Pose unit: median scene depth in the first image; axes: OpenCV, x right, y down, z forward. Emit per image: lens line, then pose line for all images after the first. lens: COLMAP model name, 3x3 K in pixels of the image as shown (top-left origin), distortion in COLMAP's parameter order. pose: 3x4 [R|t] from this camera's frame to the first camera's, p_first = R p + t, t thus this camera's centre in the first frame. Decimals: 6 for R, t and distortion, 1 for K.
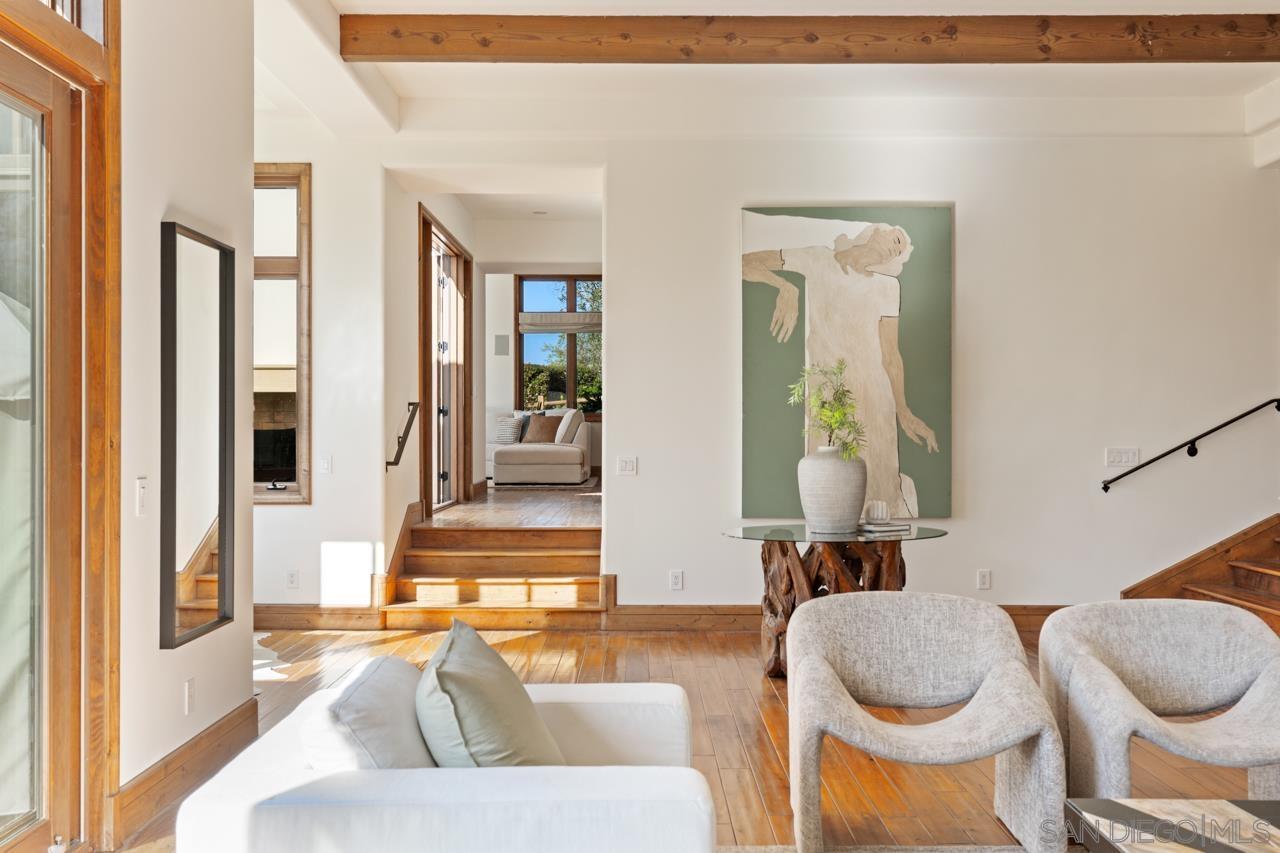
lens RADIAL K [[1271.0, 0, 640.0], [0, 1271.0, 426.5], [0, 0, 1]] dist [0.036021, -0.016468]
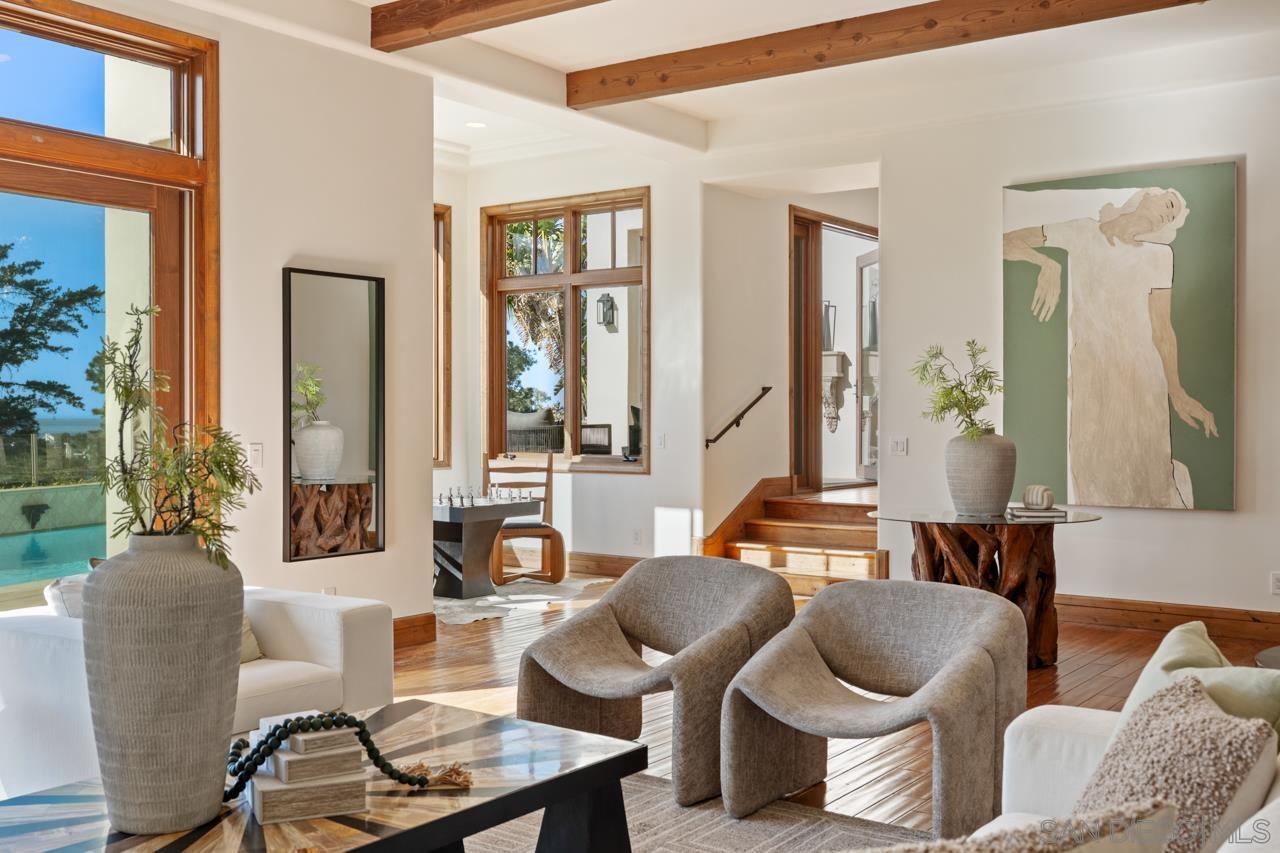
lens RADIAL K [[1271.0, 0, 640.0], [0, 1271.0, 426.5], [0, 0, 1]] dist [0.036021, -0.016468]
pose [[0.814826, 0.007371, -0.579659, 0.424829], [0.000802, 0.999904, 0.013842, 0.000029], [0.579706, -0.011744, 0.814741, 0.030440]]
